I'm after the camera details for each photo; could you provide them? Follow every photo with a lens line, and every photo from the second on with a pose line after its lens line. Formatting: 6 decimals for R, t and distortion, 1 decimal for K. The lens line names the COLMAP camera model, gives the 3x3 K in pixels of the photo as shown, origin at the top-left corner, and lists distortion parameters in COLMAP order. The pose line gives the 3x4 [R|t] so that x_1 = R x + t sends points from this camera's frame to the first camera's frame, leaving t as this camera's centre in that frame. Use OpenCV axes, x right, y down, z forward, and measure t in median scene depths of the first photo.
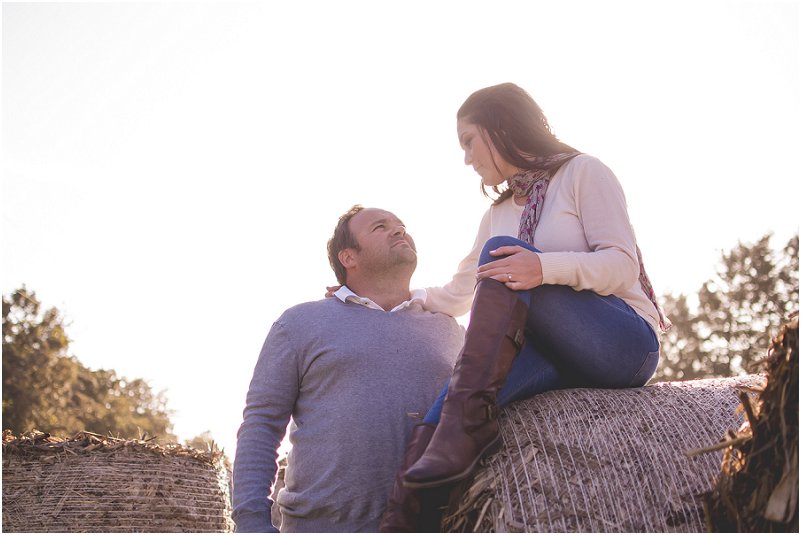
lens RADIAL K [[1244.2, 0, 400.5], [0, 1244.2, 267.5], [0, 0, 1]] dist [-0.150935, -0.014631]
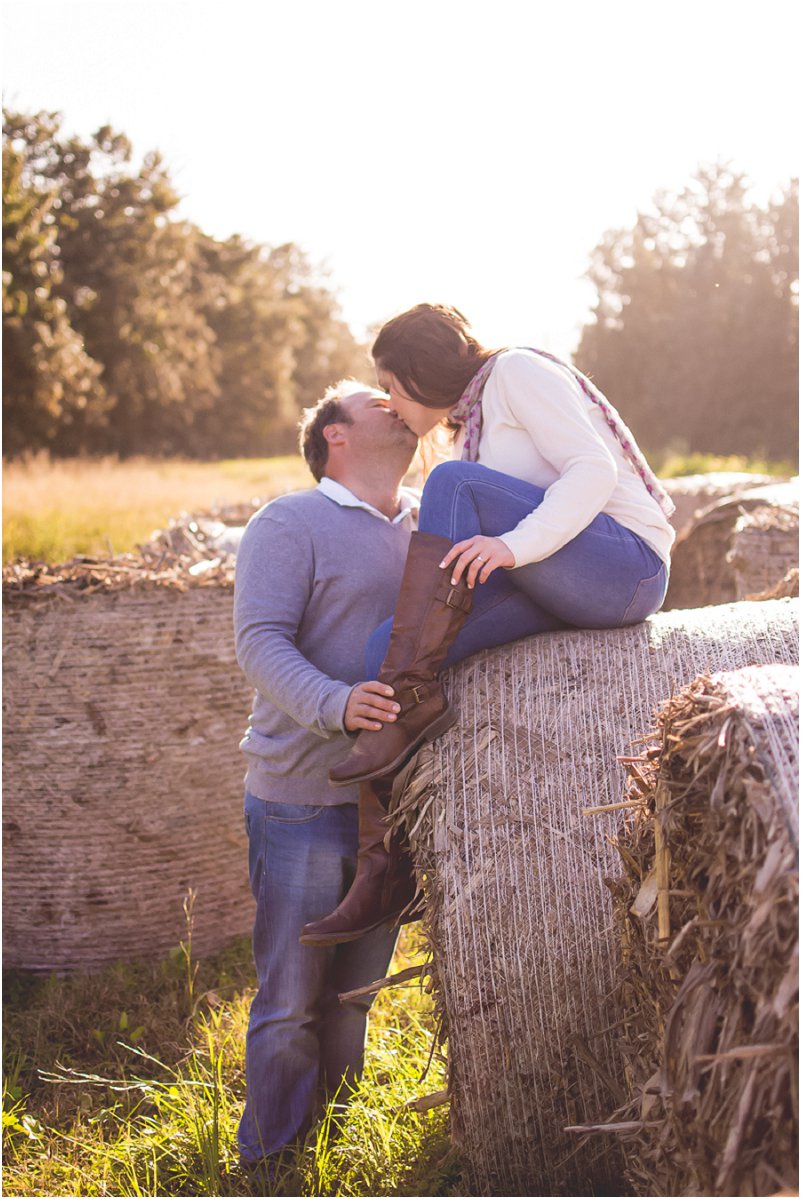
lens RADIAL K [[1862.4, 0, 400.5], [0, 1862.4, 599.5], [0, 0, 1]] dist [-0.150935, -0.014631]
pose [[0.987246, -0.004854, -0.159130, 0.152217], [0.051282, 0.955957, 0.288993, -0.197753], [0.150718, -0.293468, 0.944013, -0.142340]]
